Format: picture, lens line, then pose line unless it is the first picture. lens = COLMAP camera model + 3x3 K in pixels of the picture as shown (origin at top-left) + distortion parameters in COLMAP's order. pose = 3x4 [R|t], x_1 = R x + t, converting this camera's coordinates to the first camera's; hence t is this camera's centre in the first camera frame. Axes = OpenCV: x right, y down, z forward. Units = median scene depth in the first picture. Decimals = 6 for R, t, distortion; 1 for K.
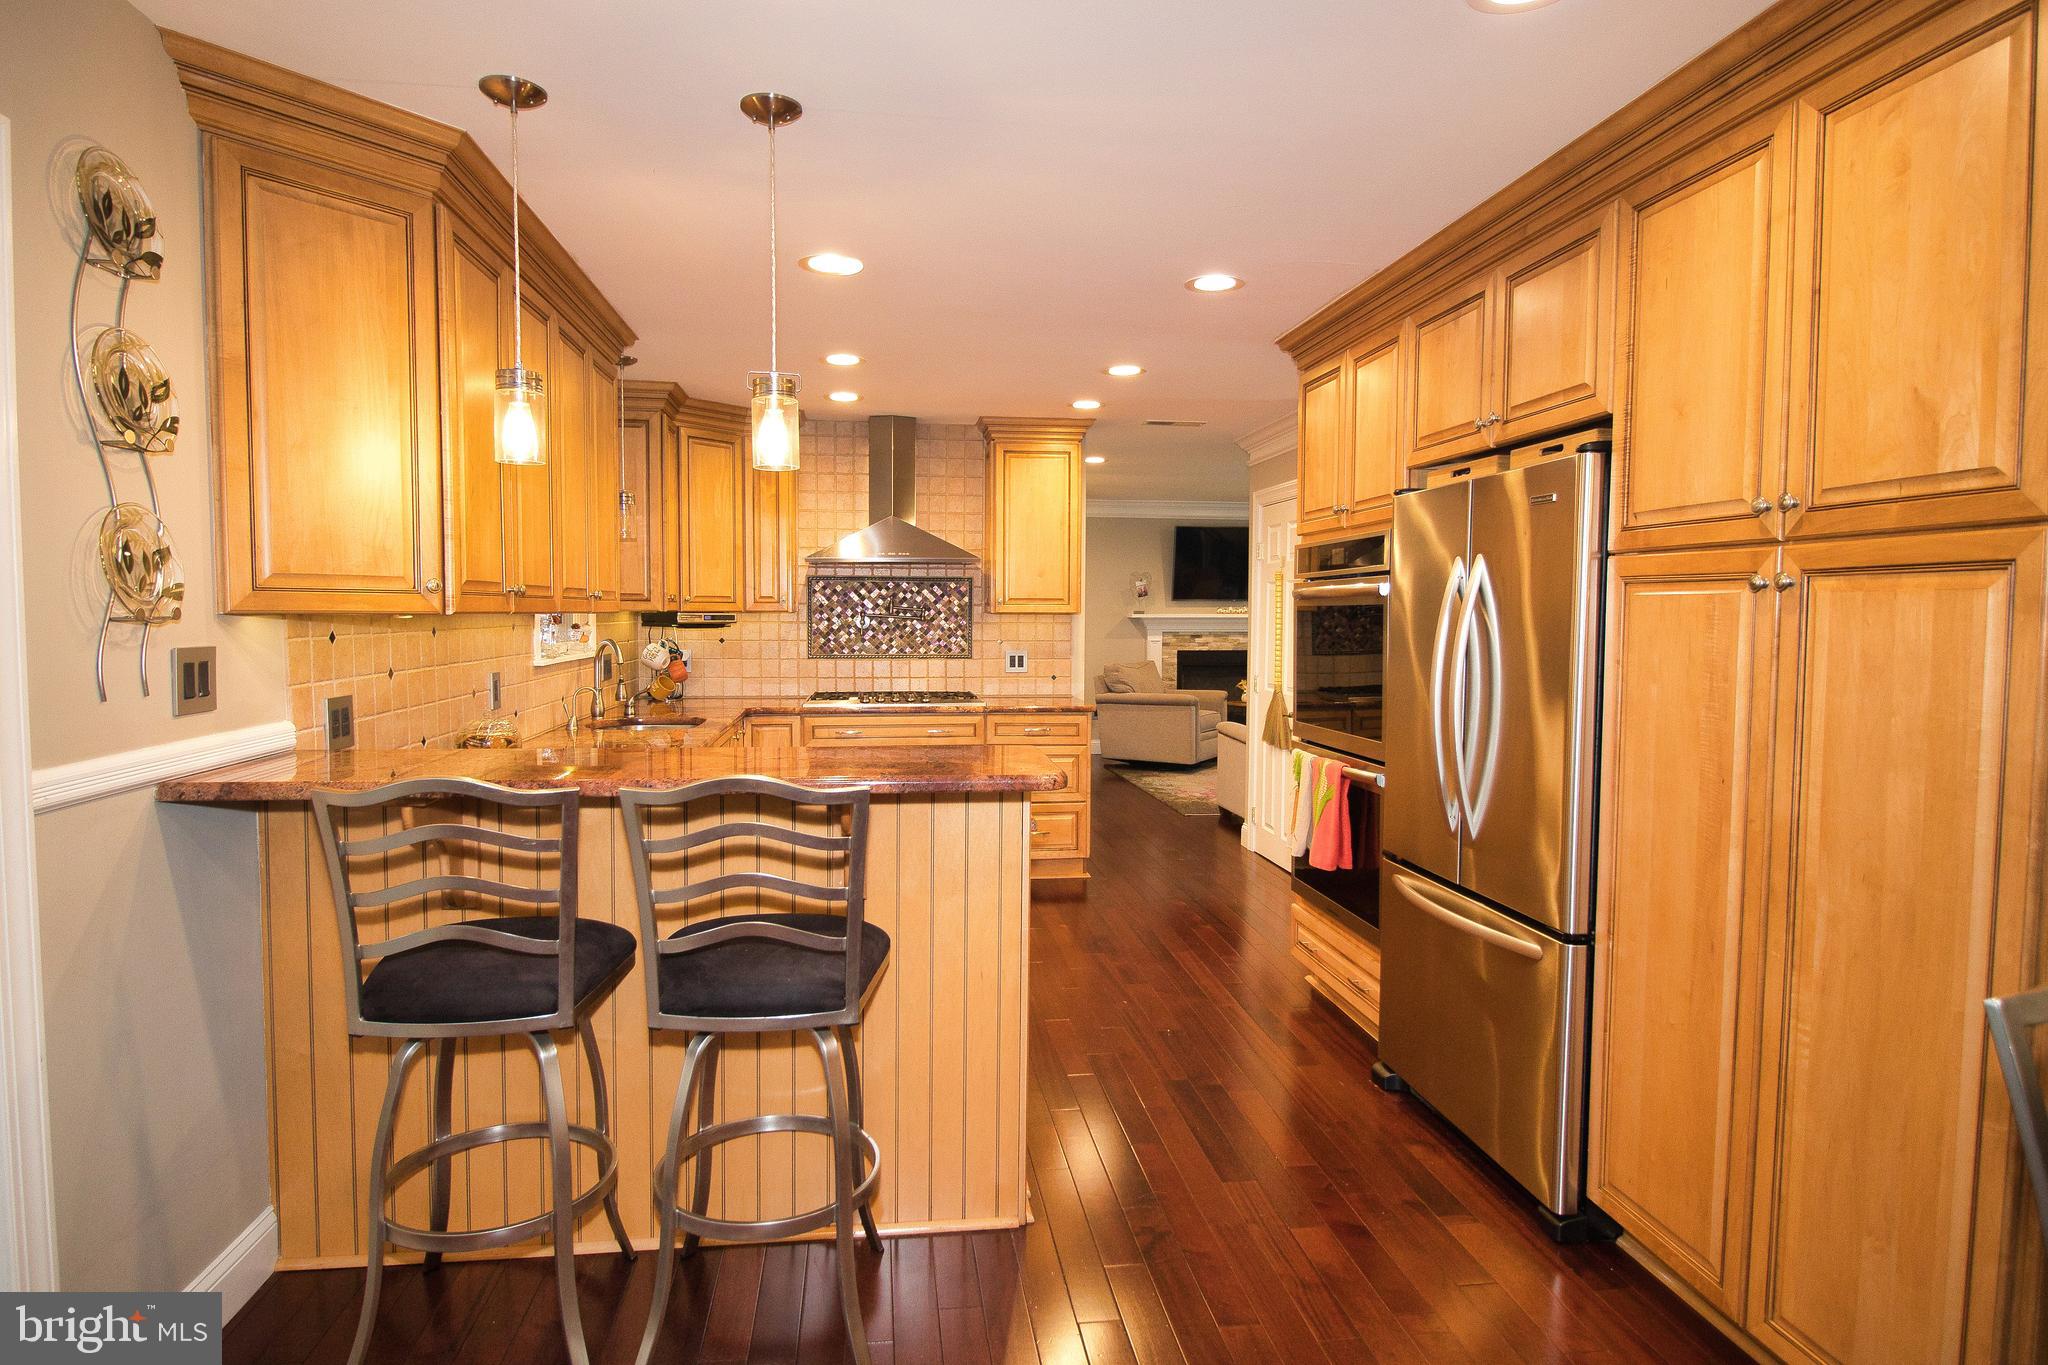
lens RADIAL K [[1094.8, 0, 1017.3], [0, 1094.8, 671.4], [0, 0, 1]] dist [-0.007621, -0.002871]
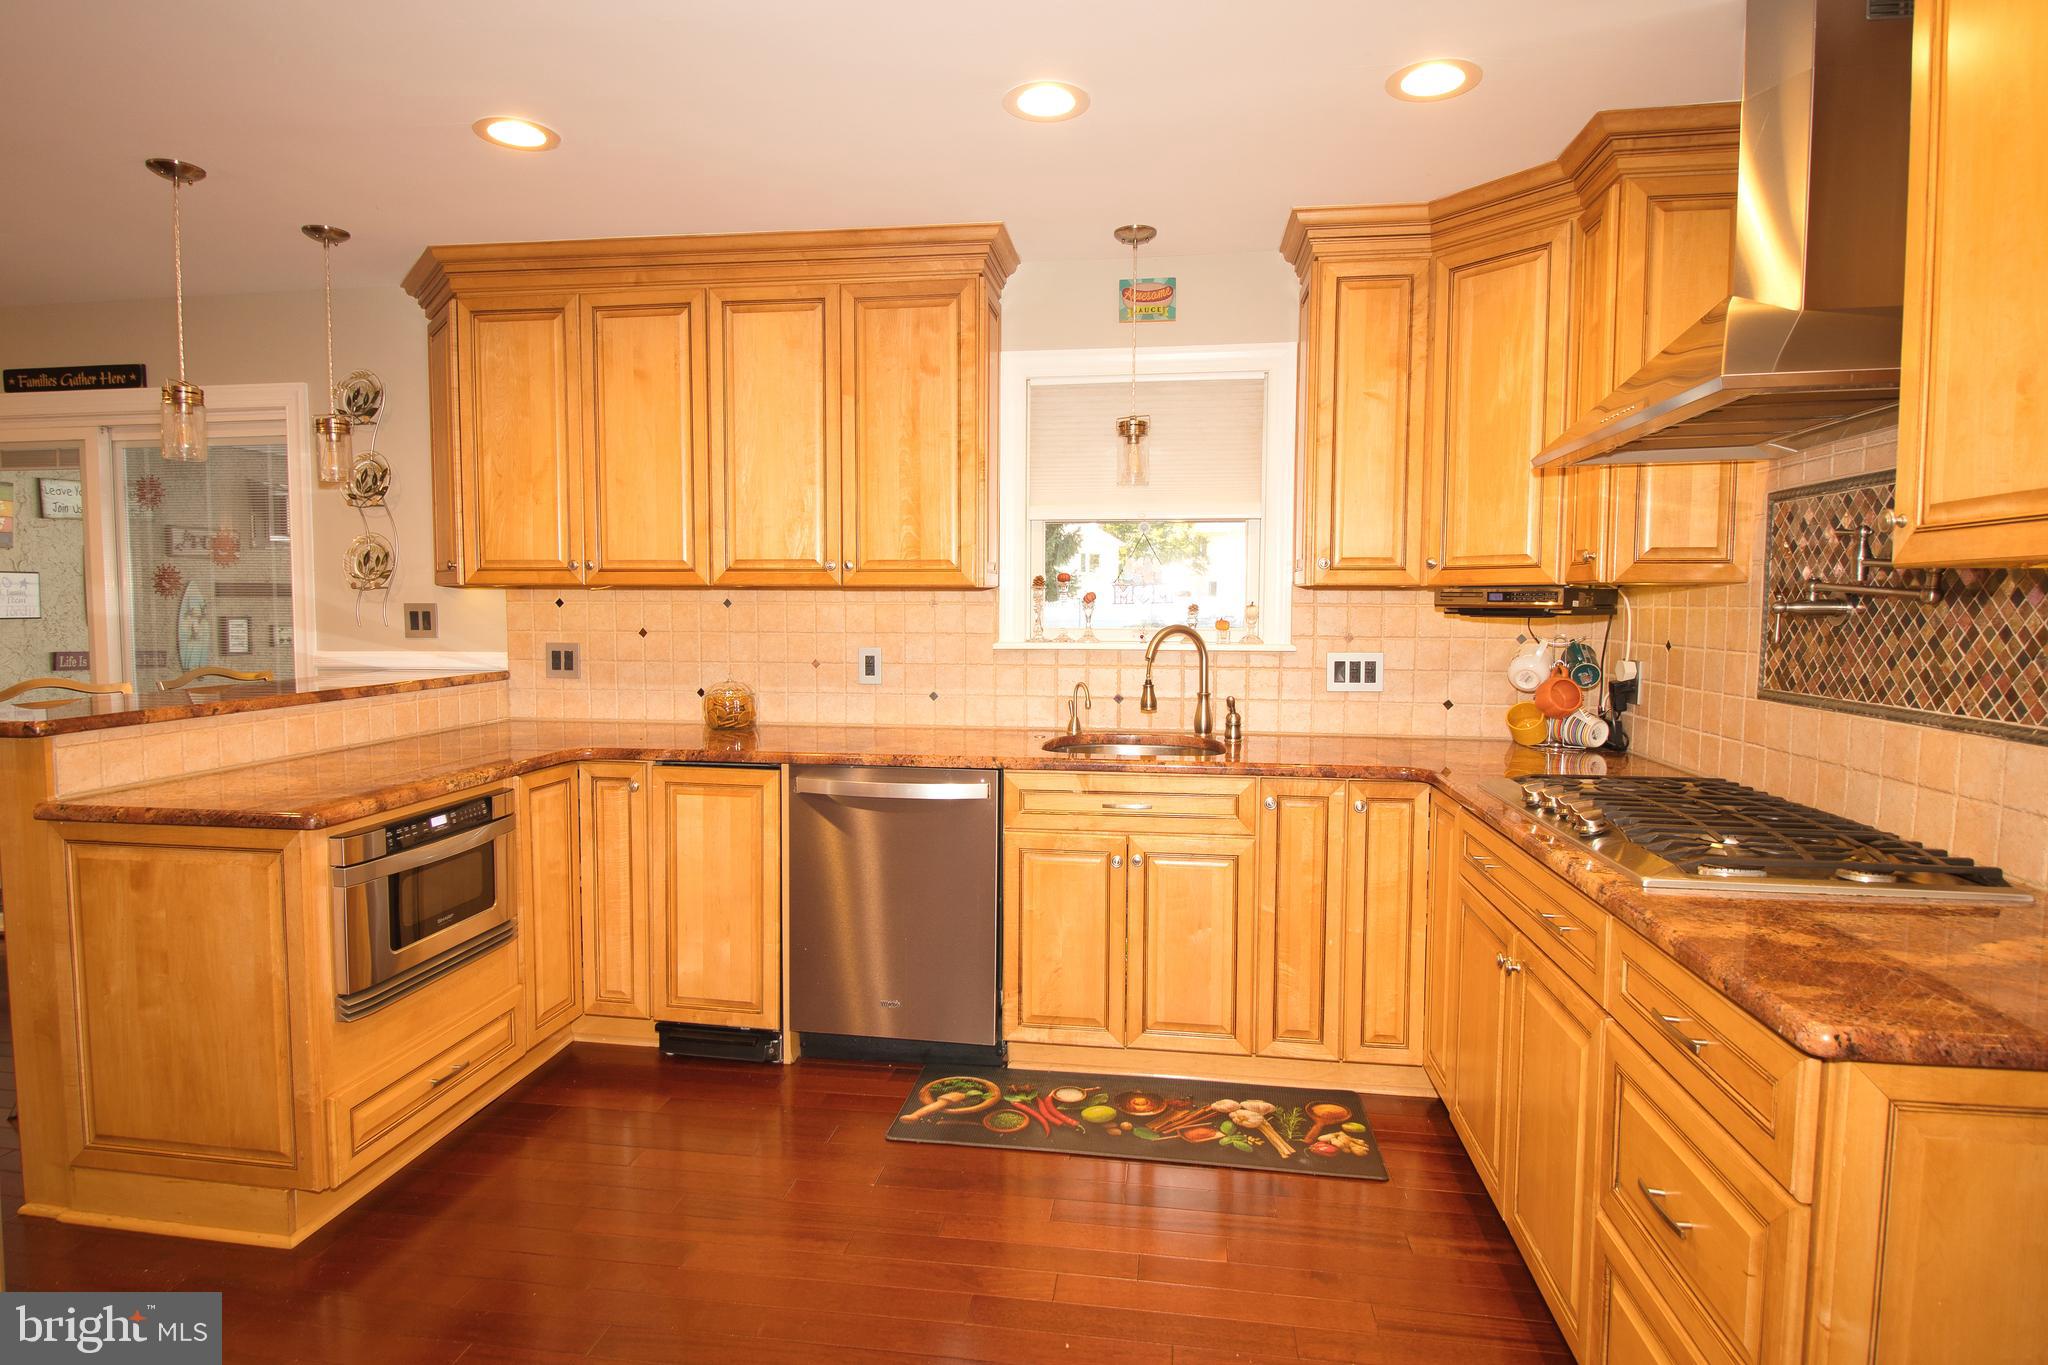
lens RADIAL K [[1094.8, 0, 1018.6], [0, 1094.8, 672.5], [0, 0, 1]] dist [-0.007621, -0.002871]
pose [[-0.268778, 0.052023, -0.961796, 0.283179], [-0.060085, 0.995690, 0.070648, -0.034921], [0.961326, 0.076778, -0.264494, 0.887507]]
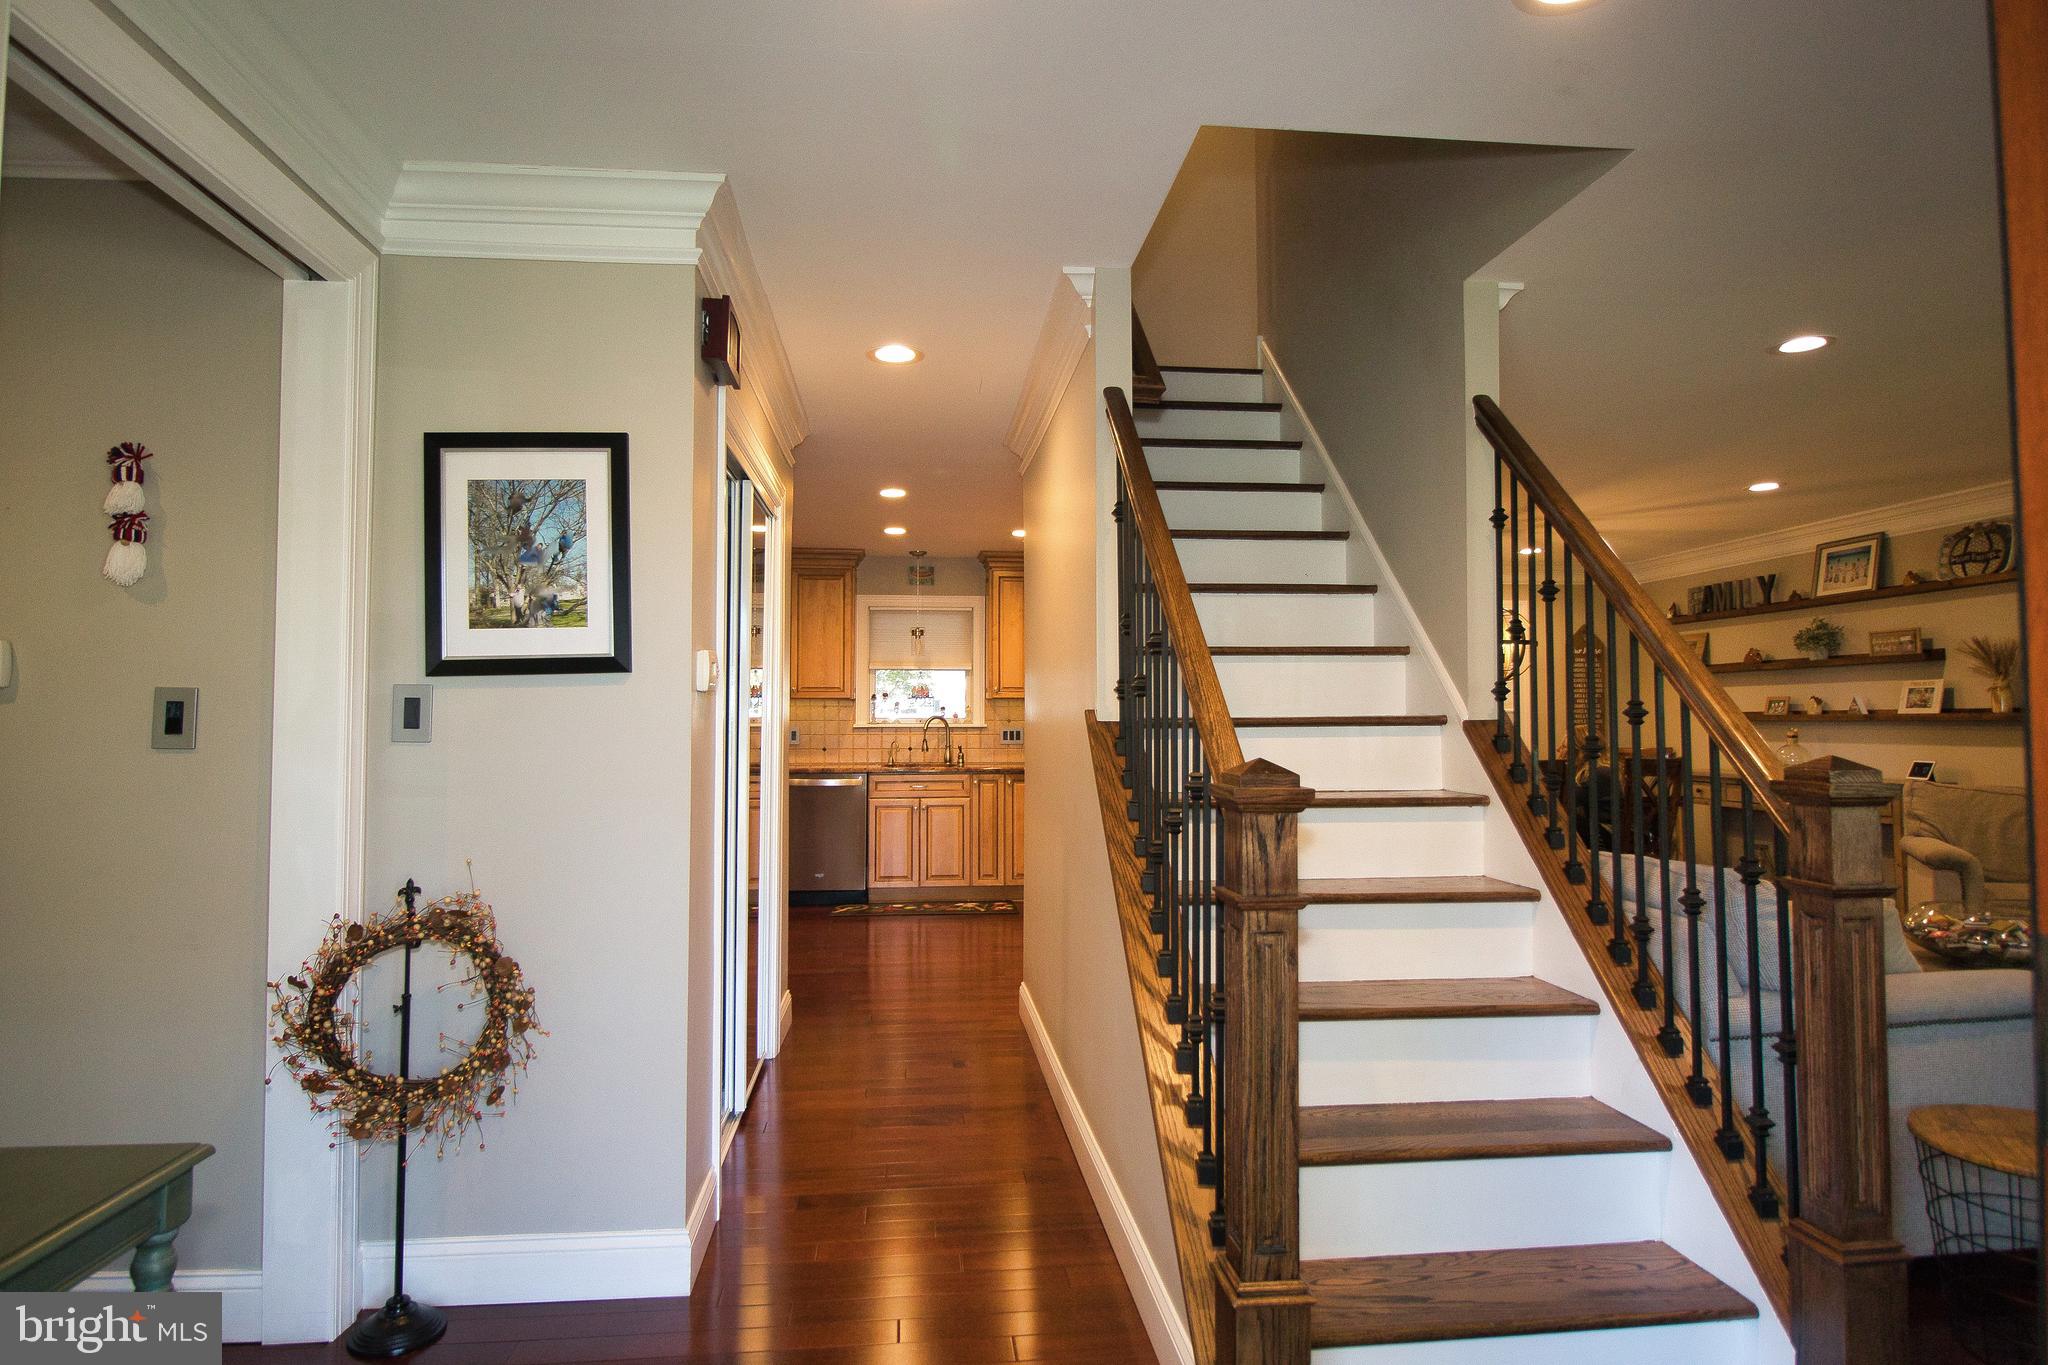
lens RADIAL K [[1101.6, 0, 1020.4], [0, 1101.6, 678.5], [0, 0, 1]] dist [0.002687, 0.001069]
pose [[-0.019319, -0.048916, -0.998616, 1.062768], [-0.057116, 0.997225, -0.047743, -0.010197], [0.998181, 0.056115, -0.022059, 0.943786]]
